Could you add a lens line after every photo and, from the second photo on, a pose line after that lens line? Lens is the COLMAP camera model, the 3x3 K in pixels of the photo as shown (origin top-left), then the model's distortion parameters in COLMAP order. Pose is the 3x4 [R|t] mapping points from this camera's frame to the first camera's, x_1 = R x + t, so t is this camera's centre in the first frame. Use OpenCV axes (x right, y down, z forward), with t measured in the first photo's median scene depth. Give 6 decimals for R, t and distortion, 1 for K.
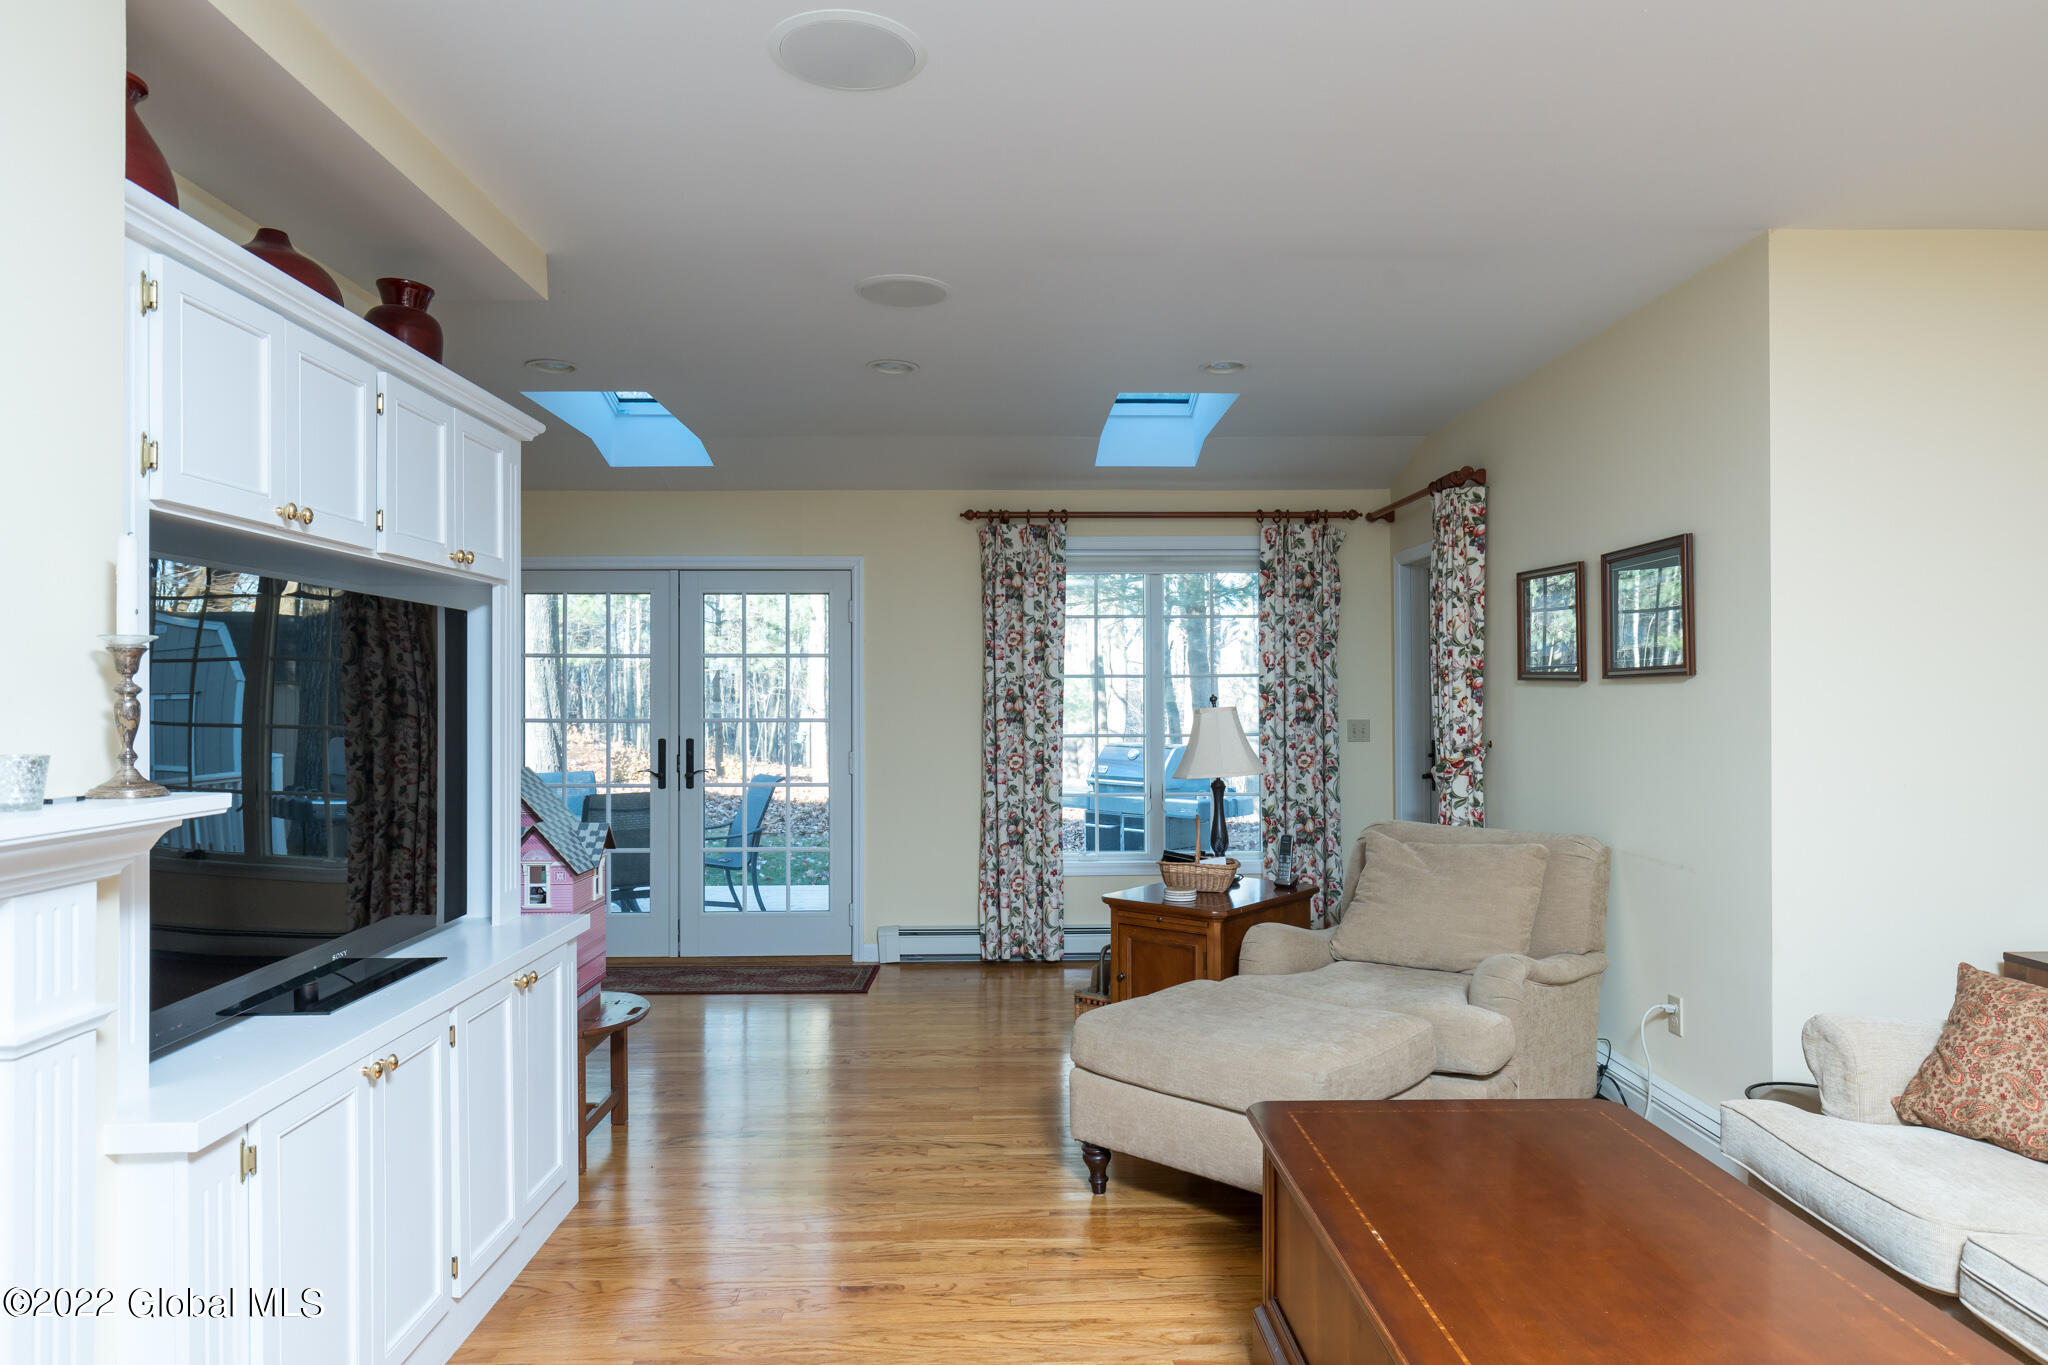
lens RADIAL K [[1250.2, 0, 1021.6], [0, 1250.2, 697.0], [0, 0, 1]] dist [-0.003357, -0.002749]
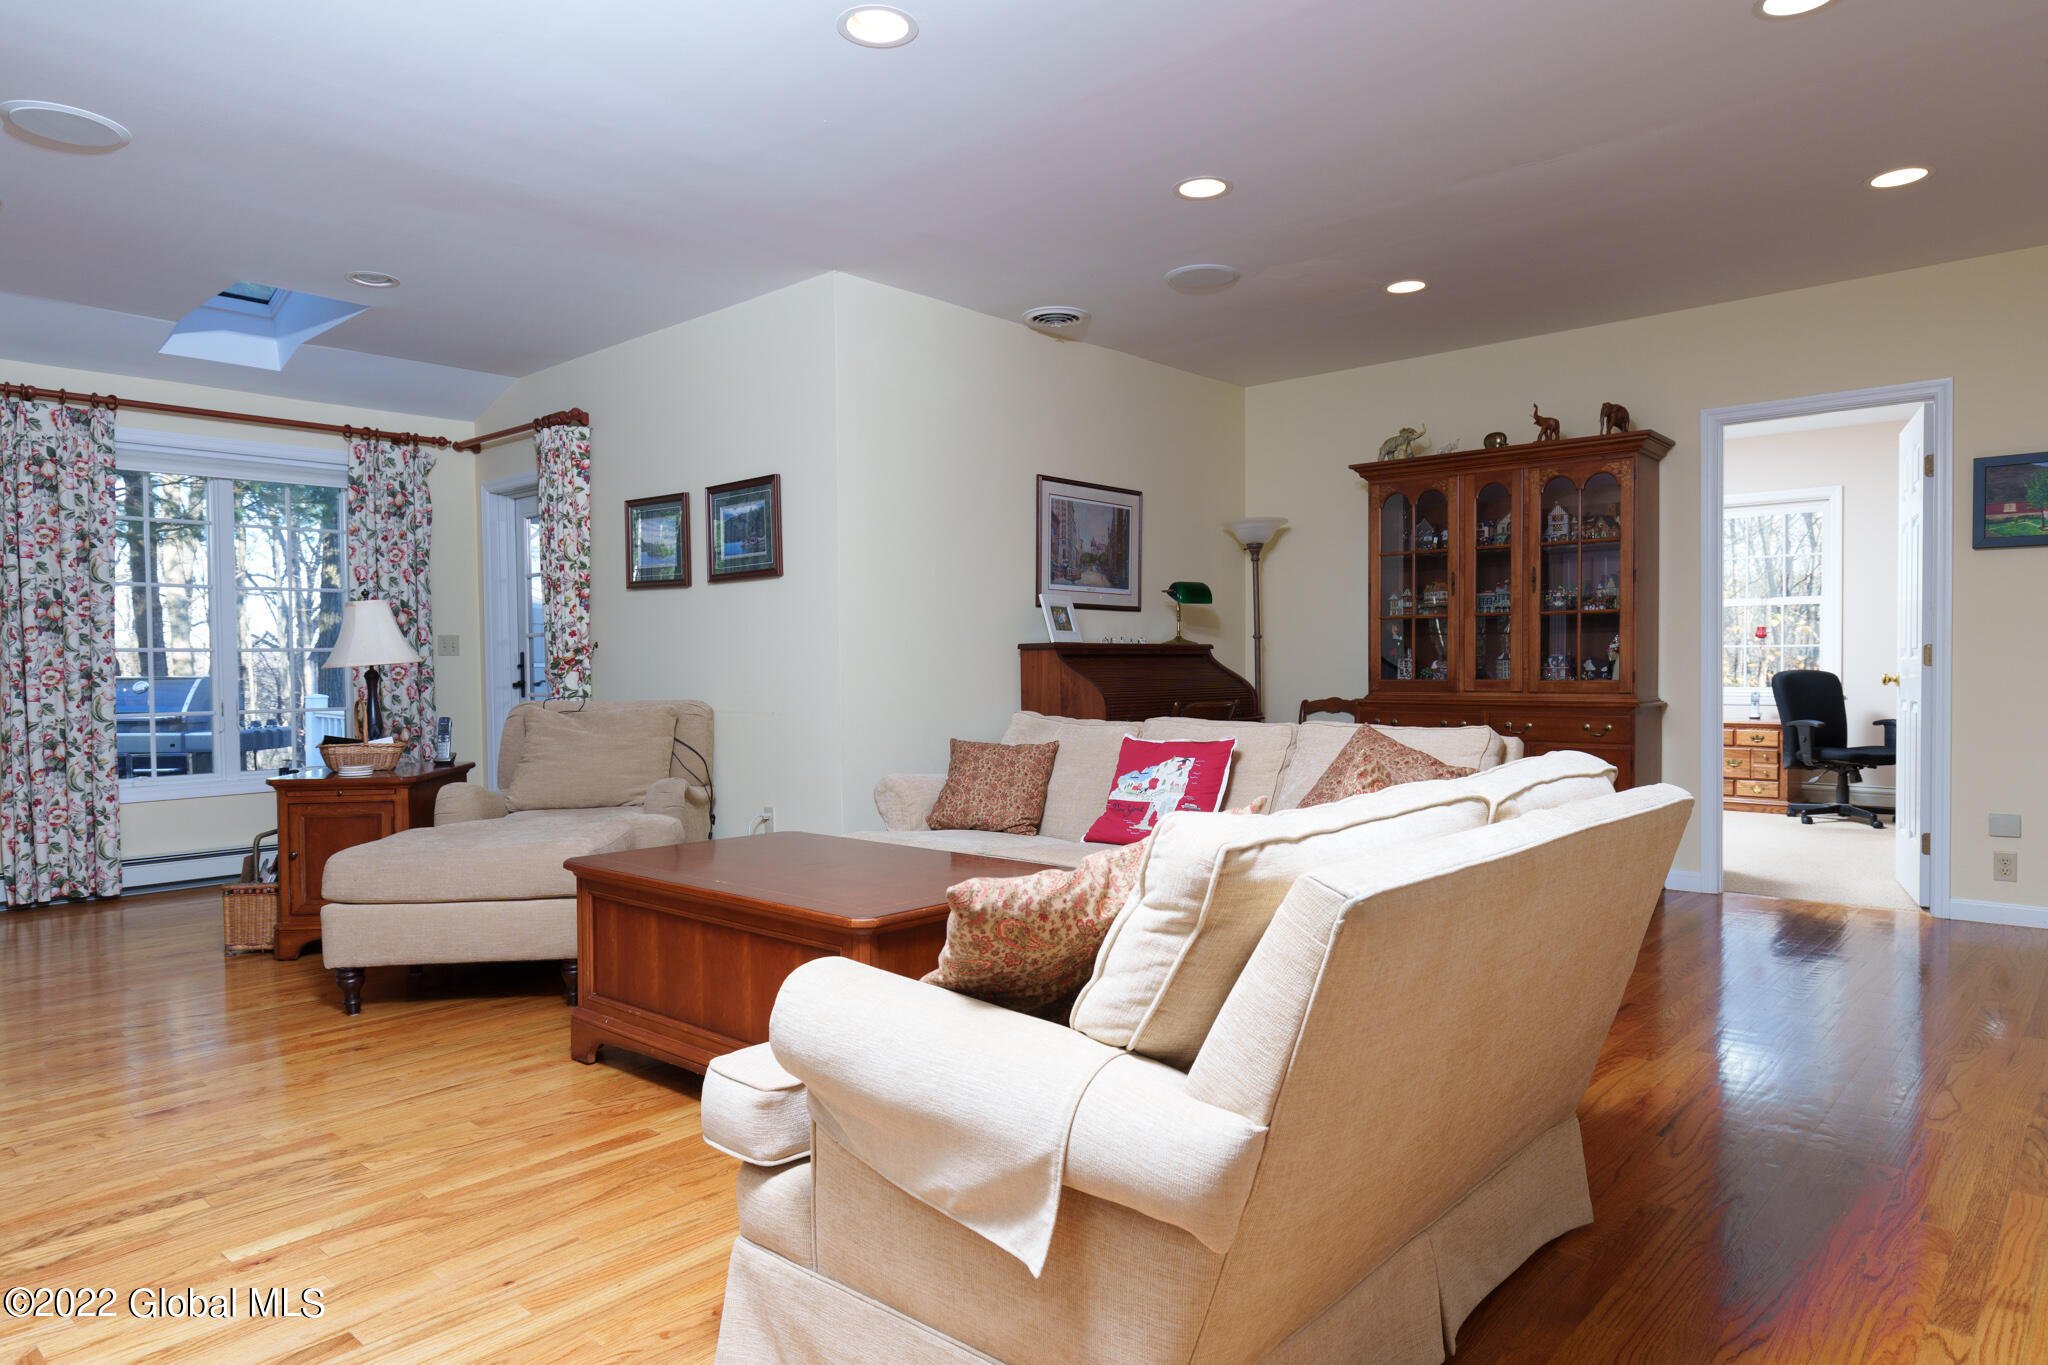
lens RADIAL K [[1279.8, 0, 1023.5], [0, 1279.8, 709.4], [0, 0, 1]] dist [0.000192, 0.002055]
pose [[0.687607, -0.024846, 0.725658, -0.190840], [0.007803, 0.999610, 0.026832, 0.056908], [-0.726041, -0.012788, 0.687532, -0.114032]]
